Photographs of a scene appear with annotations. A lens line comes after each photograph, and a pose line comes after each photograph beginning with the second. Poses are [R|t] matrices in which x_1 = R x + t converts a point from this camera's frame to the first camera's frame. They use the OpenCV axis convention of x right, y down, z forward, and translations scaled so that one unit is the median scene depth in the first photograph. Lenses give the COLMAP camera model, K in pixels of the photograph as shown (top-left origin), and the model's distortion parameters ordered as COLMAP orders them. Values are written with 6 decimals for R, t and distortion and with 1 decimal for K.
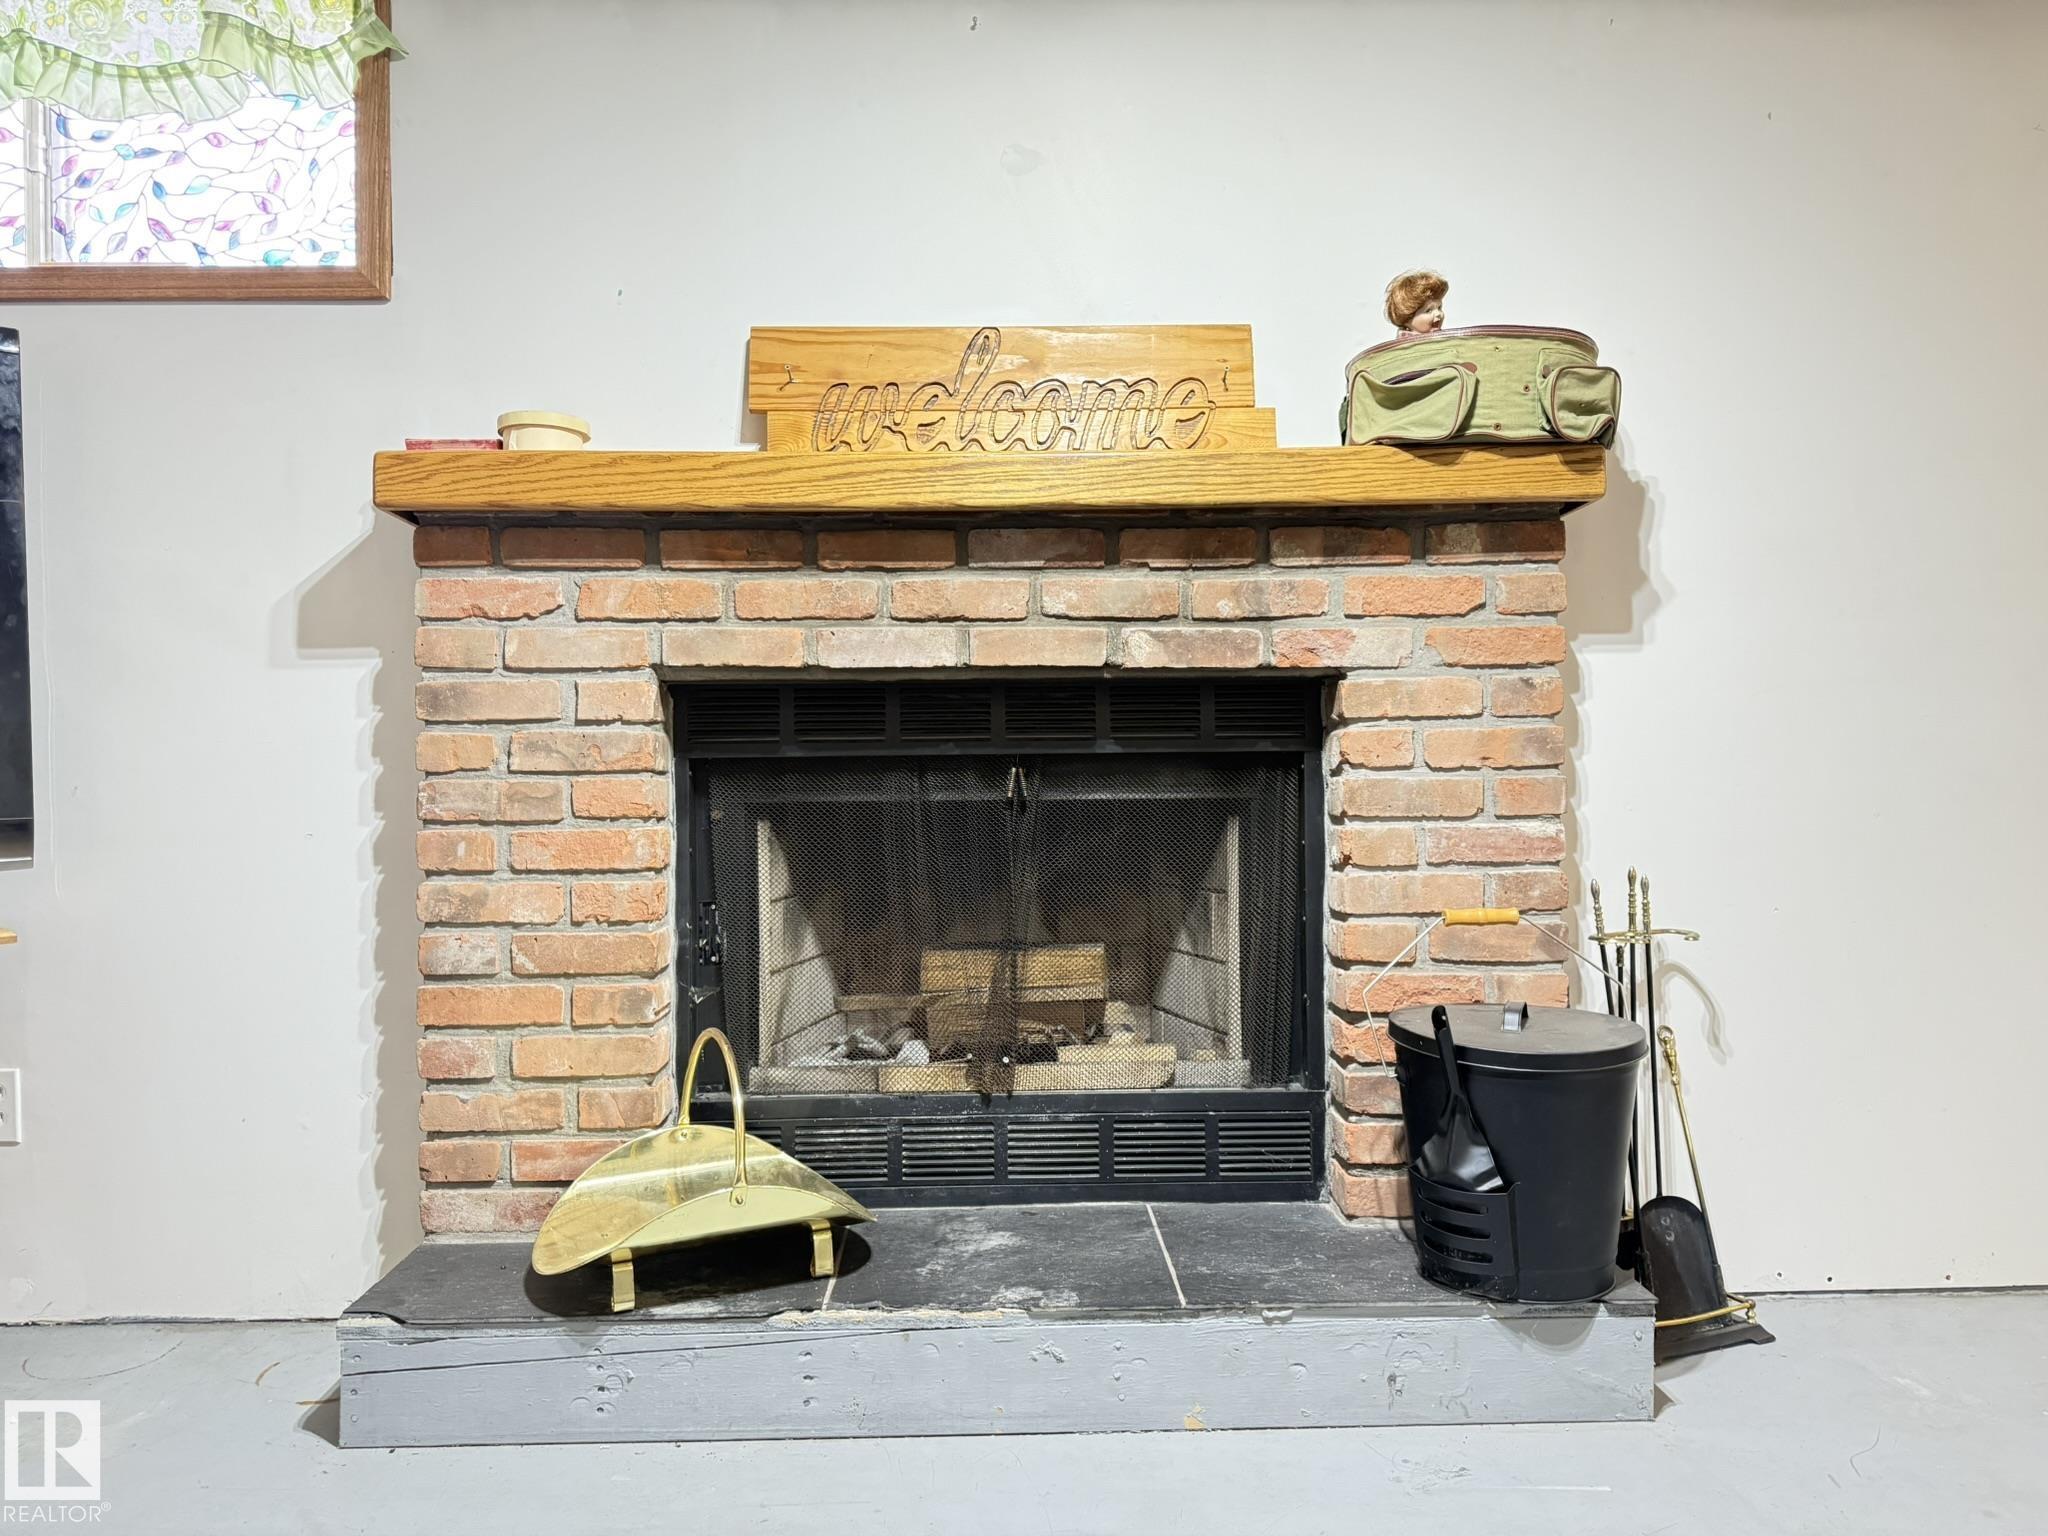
lens RADIAL K [[1410.3, 0, 1018.5], [0, 1410.3, 780.2], [0, 0, 1]] dist [0.042085, -0.019907]
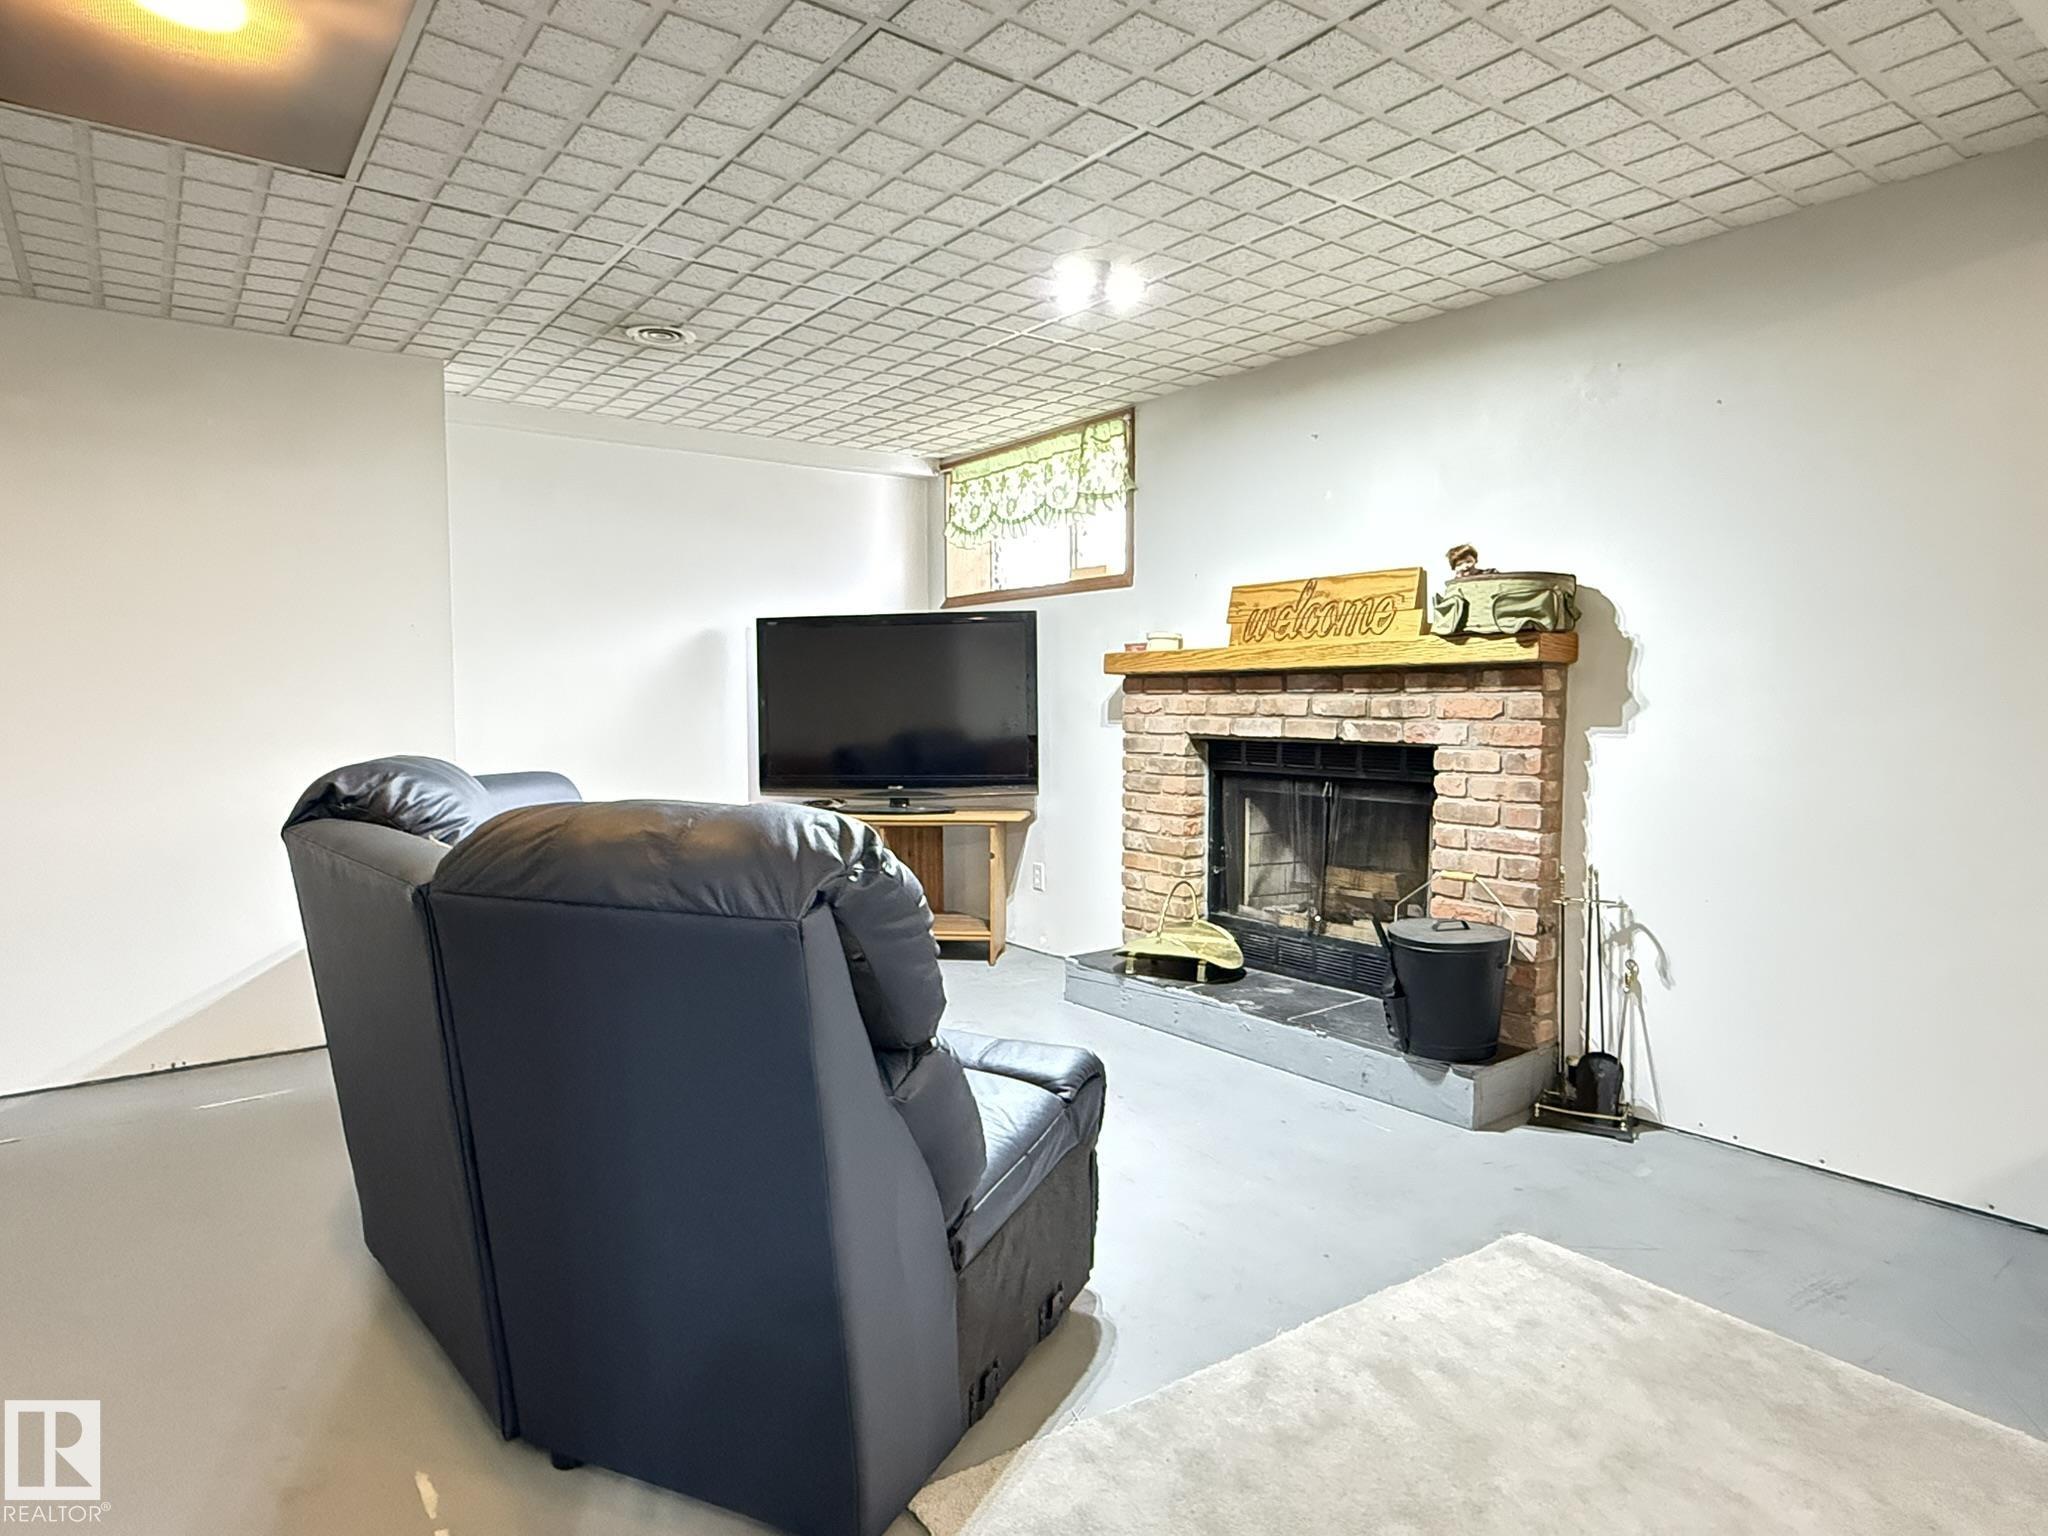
lens RADIAL K [[1178.0, 0, 1008.8], [0, 1178.0, 771.4], [0, 0, 1]] dist [-0.009448, 0.003242]
pose [[0.575163, 0.059055, -0.815904, 1.225021], [-0.013477, 0.997939, 0.062731, -0.136310], [0.817928, -0.025084, 0.574774, -0.425922]]
